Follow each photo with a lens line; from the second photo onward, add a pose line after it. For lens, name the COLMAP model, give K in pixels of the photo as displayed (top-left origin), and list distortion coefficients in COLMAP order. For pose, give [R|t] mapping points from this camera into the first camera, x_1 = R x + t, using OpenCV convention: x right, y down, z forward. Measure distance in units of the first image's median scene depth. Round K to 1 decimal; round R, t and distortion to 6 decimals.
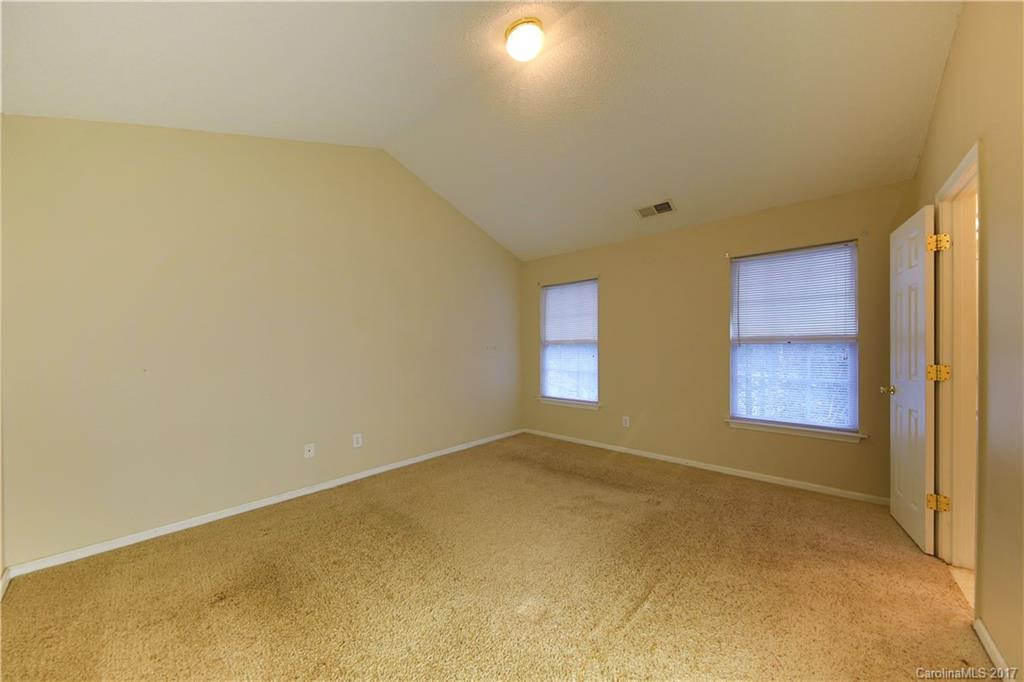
lens RADIAL K [[345.3, 0, 515.4], [0, 345.3, 347.4], [0, 0, 1]] dist [-0.007528, -0.000348]
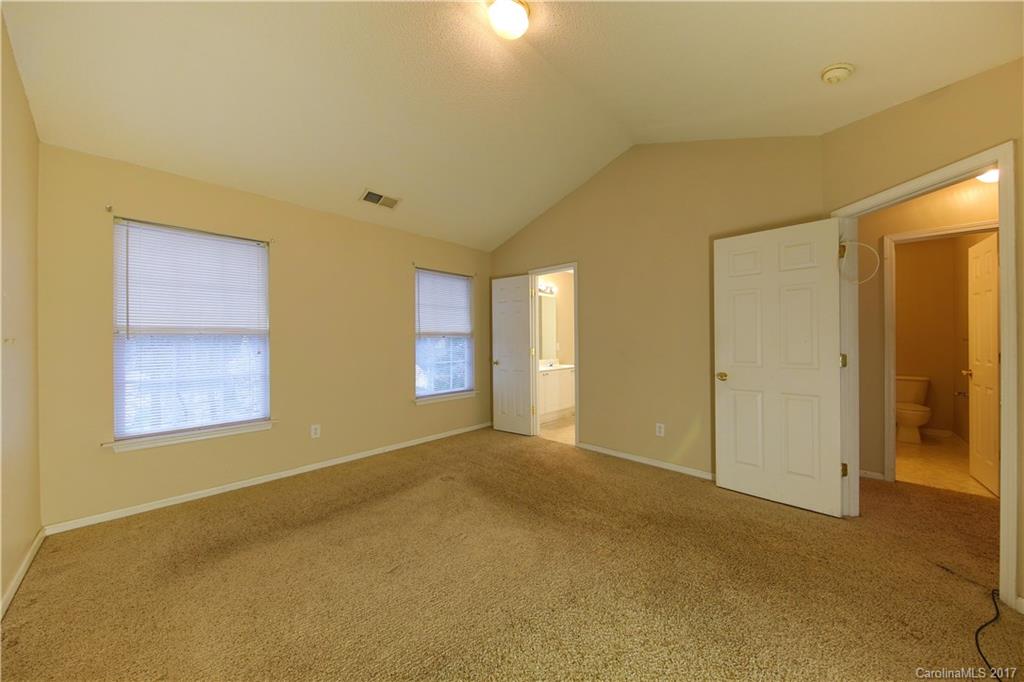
lens RADIAL K [[345.3, 0, 516.9], [0, 345.3, 339.3], [0, 0, 1]] dist [-0.007528, -0.000348]
pose [[0.027462, 0.002741, 0.999619, -0.537825], [0.000782, 0.999996, -0.002764, 0.001140], [-0.999623, 0.000858, 0.027460, 0.564124]]
